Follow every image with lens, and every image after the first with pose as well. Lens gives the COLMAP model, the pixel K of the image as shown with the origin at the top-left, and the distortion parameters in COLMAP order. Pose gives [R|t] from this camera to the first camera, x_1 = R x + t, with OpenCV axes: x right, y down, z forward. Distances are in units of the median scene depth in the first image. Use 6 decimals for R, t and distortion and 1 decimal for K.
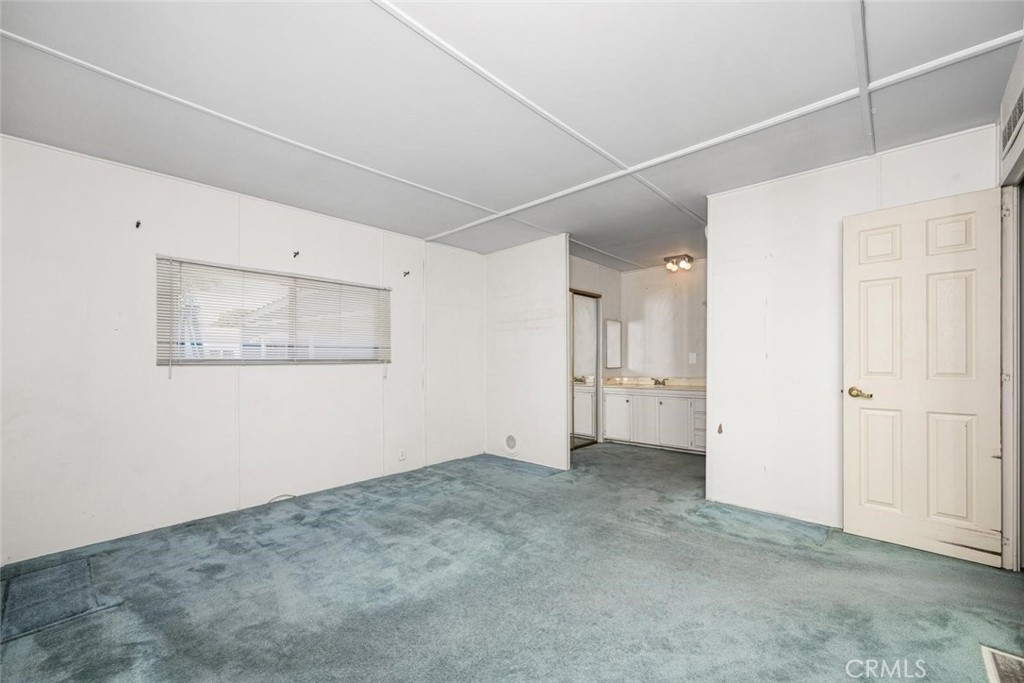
lens RADIAL K [[430.5, 0, 511.6], [0, 430.5, 358.2], [0, 0, 1]] dist [-0.000126, -0.000043]
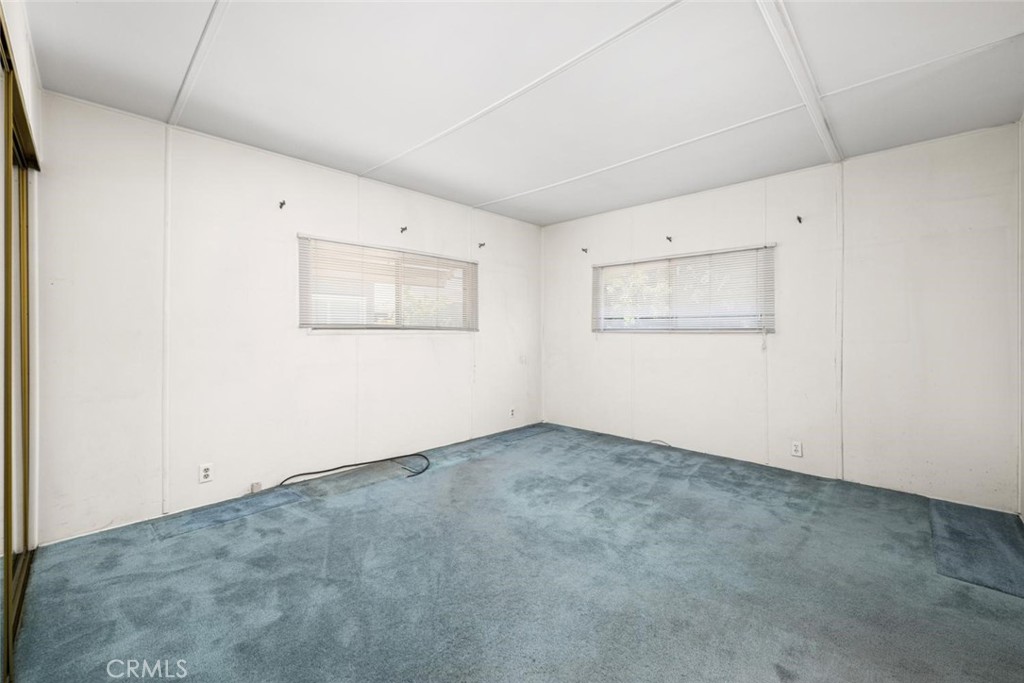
lens RADIAL K [[410.8, 0, 513.3], [0, 410.8, 324.4], [0, 0, 1]] dist [-0.000463, -0.000337]
pose [[-0.025302, -0.009122, -0.999638, 0.619933], [-0.000113, 0.999958, -0.009123, 0.001373], [0.999680, -0.000118, -0.025302, 0.598069]]
